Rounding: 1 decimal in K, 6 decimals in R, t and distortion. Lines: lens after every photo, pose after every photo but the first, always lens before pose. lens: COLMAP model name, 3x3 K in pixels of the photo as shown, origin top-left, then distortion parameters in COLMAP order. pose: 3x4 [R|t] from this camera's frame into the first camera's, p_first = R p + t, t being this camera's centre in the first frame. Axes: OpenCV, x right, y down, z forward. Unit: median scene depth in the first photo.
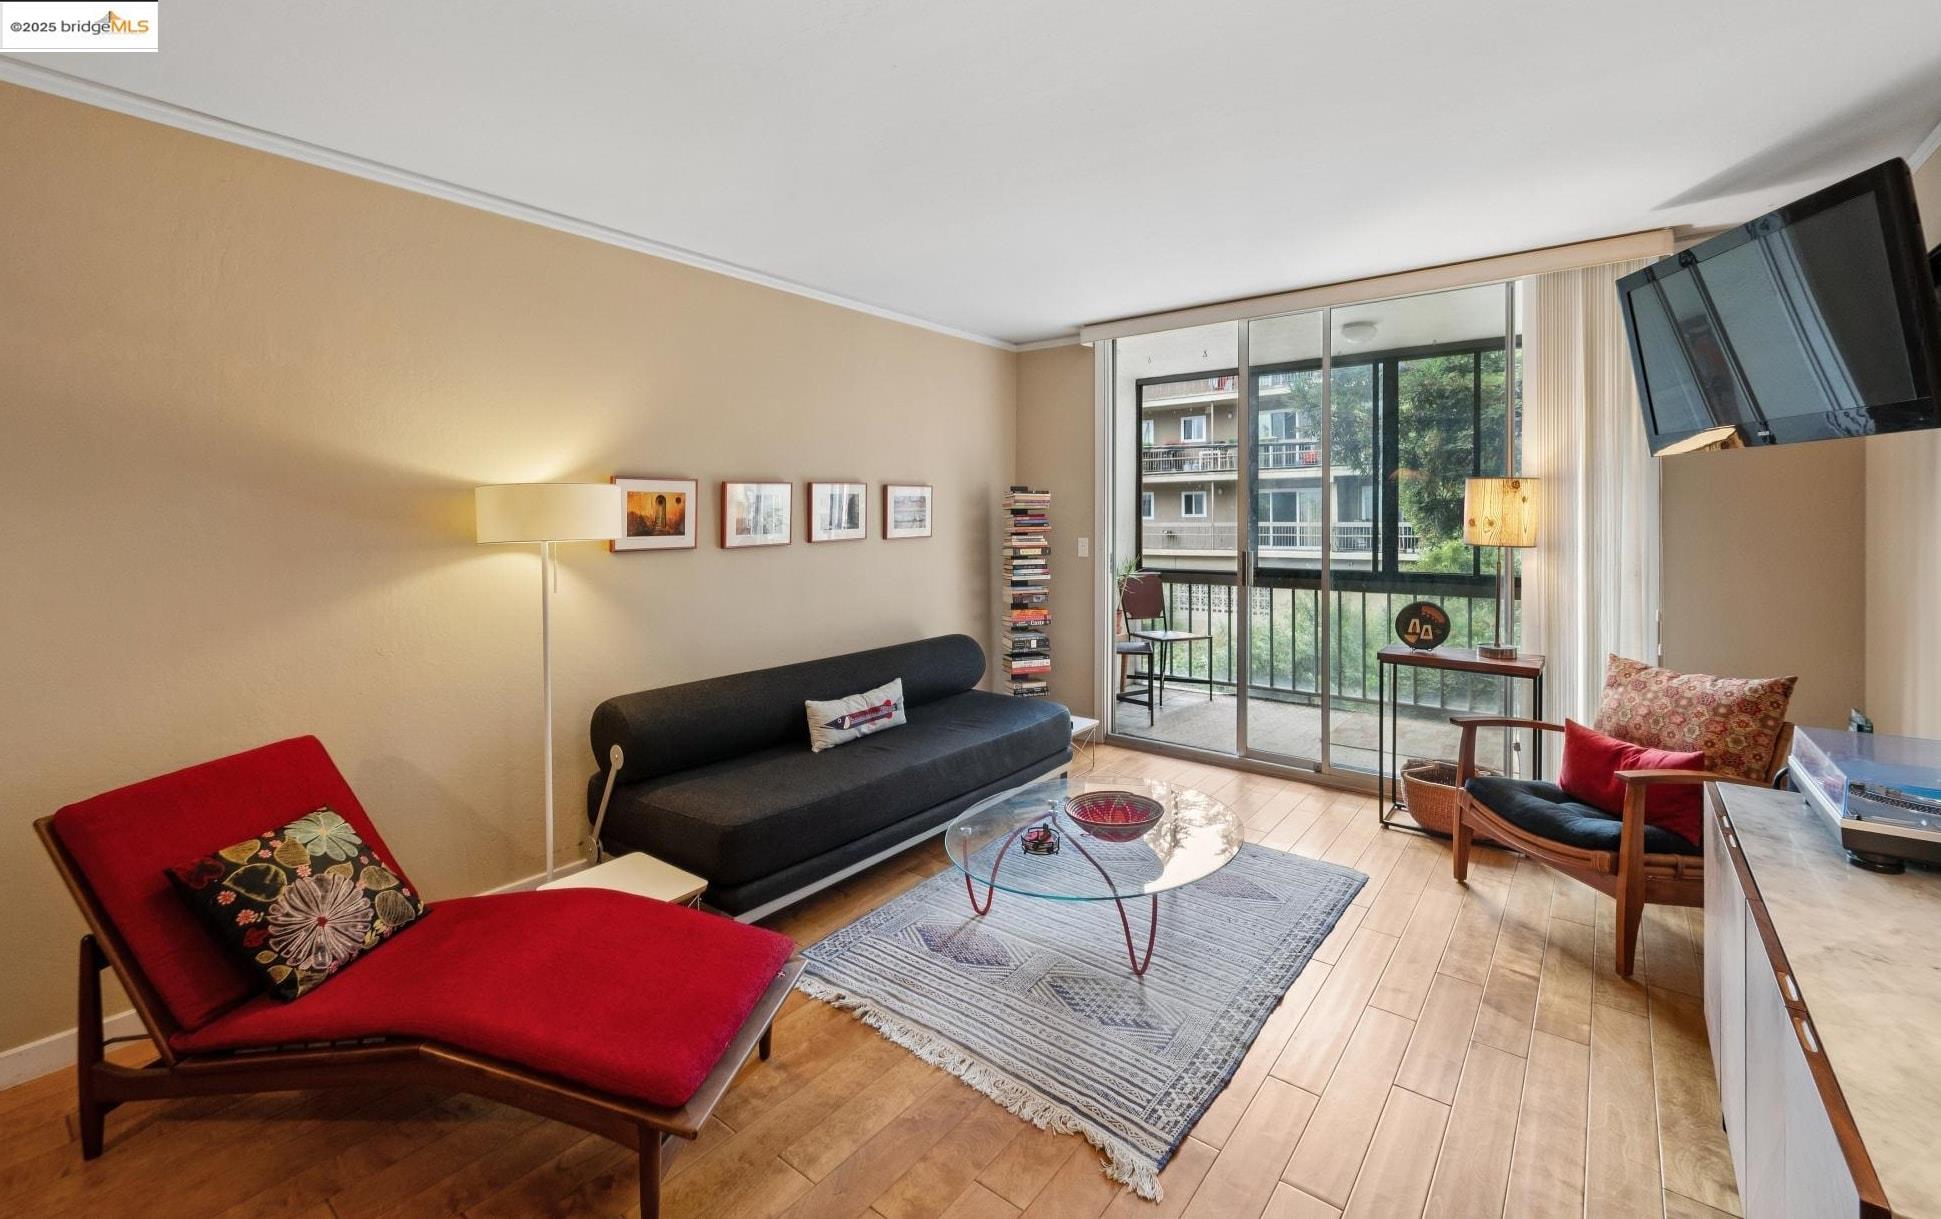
lens RADIAL K [[815.7, 0, 984.6], [0, 815.7, 510.0], [0, 0, 1]] dist [0.002359, -0.000141]
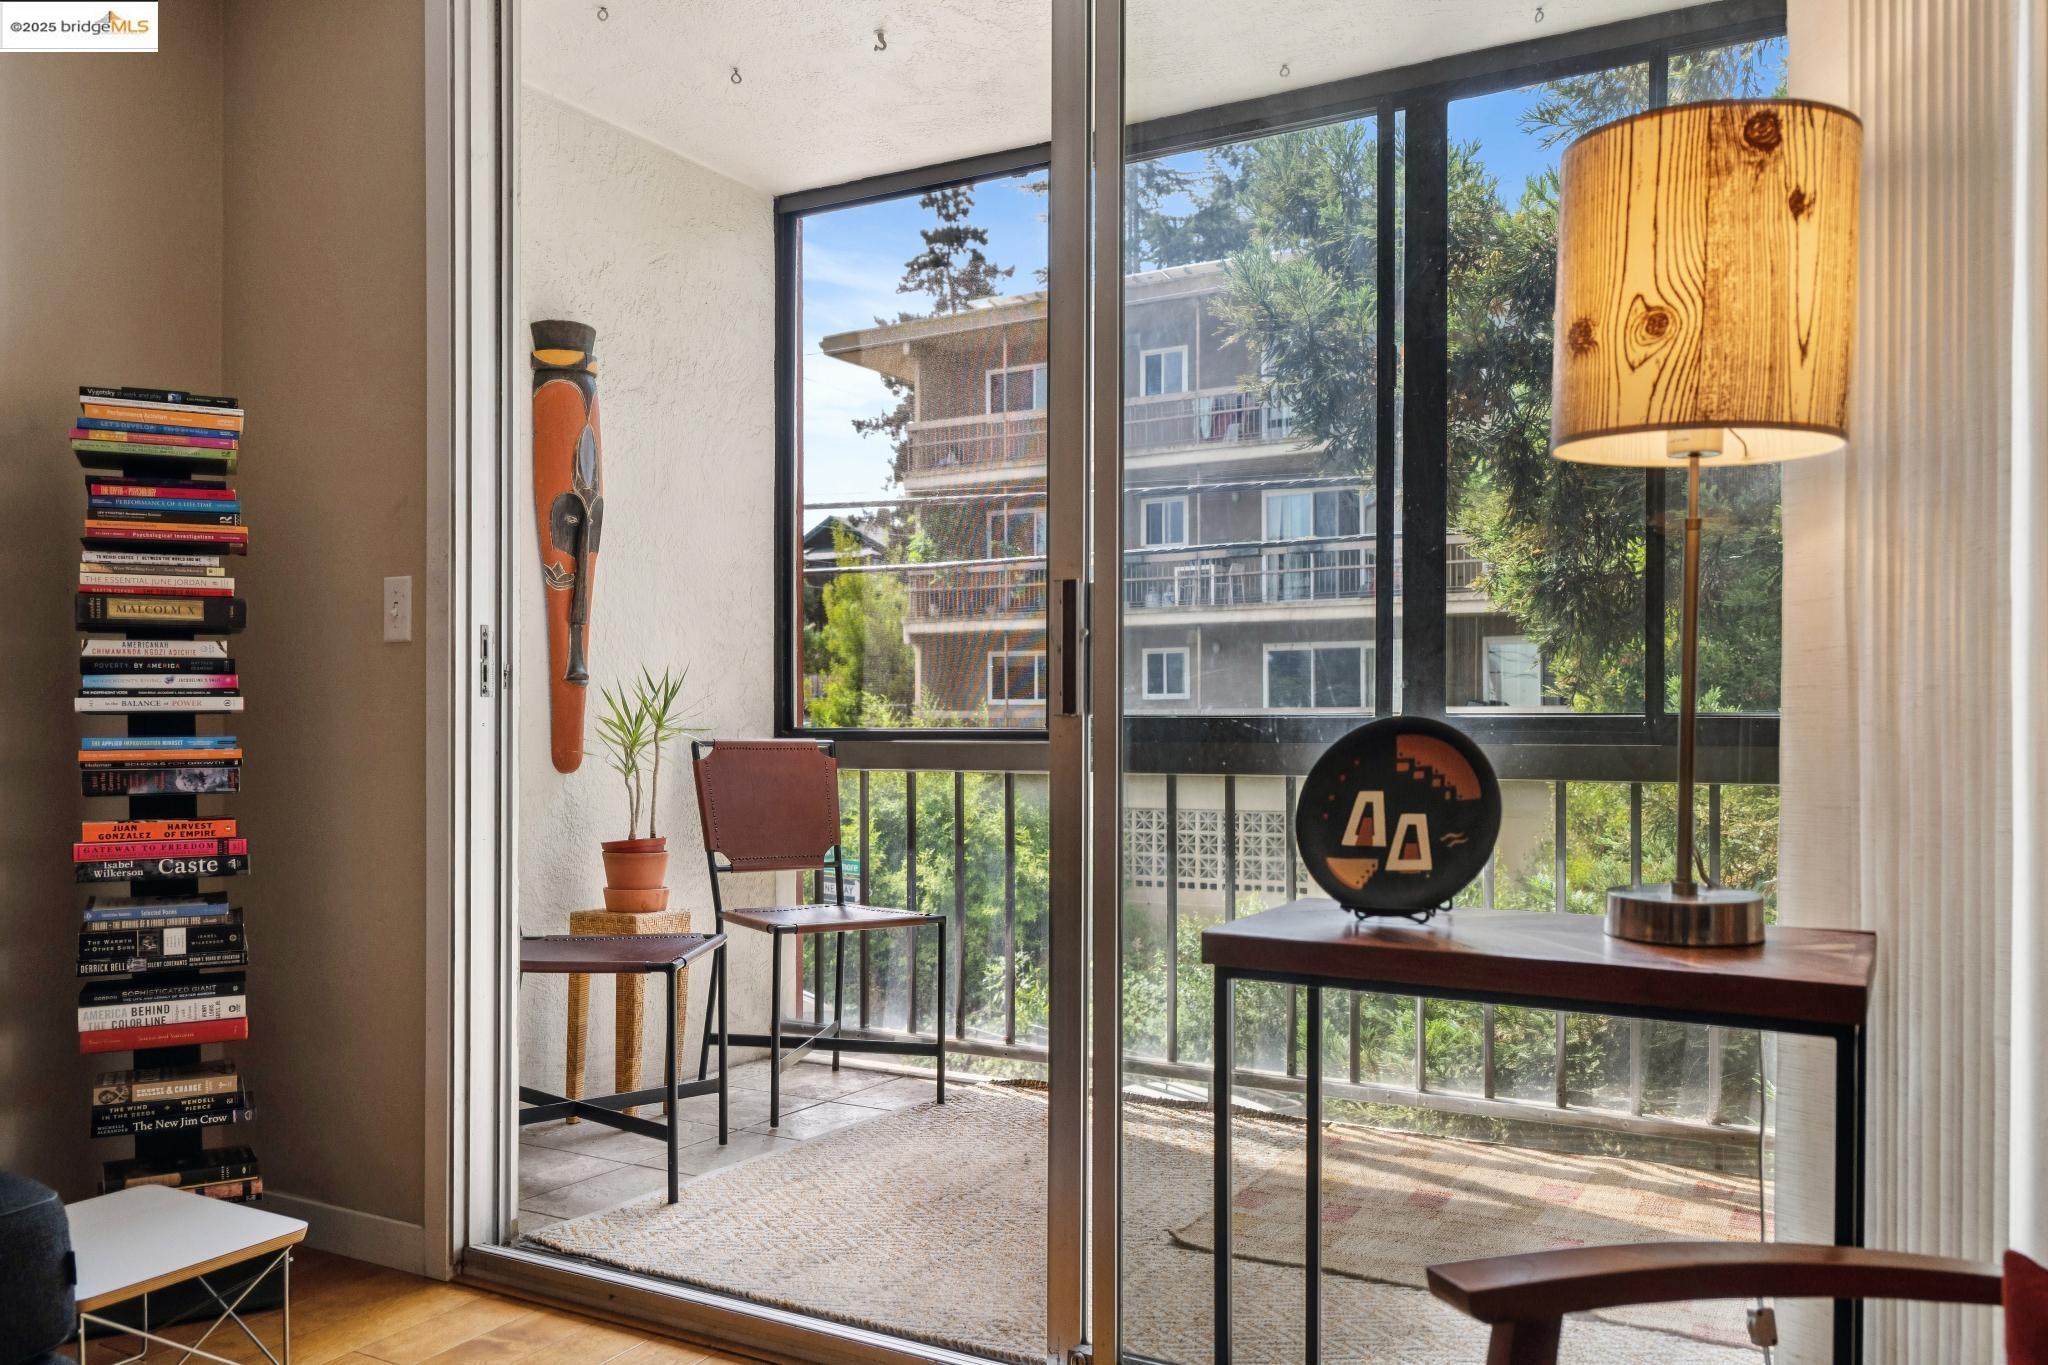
lens RADIAL K [[1625.9, 0, 1025.7], [0, 1625.9, 698.5], [0, 0, 1]] dist [-0.007556, -0.003183]
pose [[0.988087, 0.002588, 0.153872, 0.263552], [-0.003096, 0.999991, 0.003058, 0.078285], [-0.153862, -0.003498, 0.988086, 0.406403]]
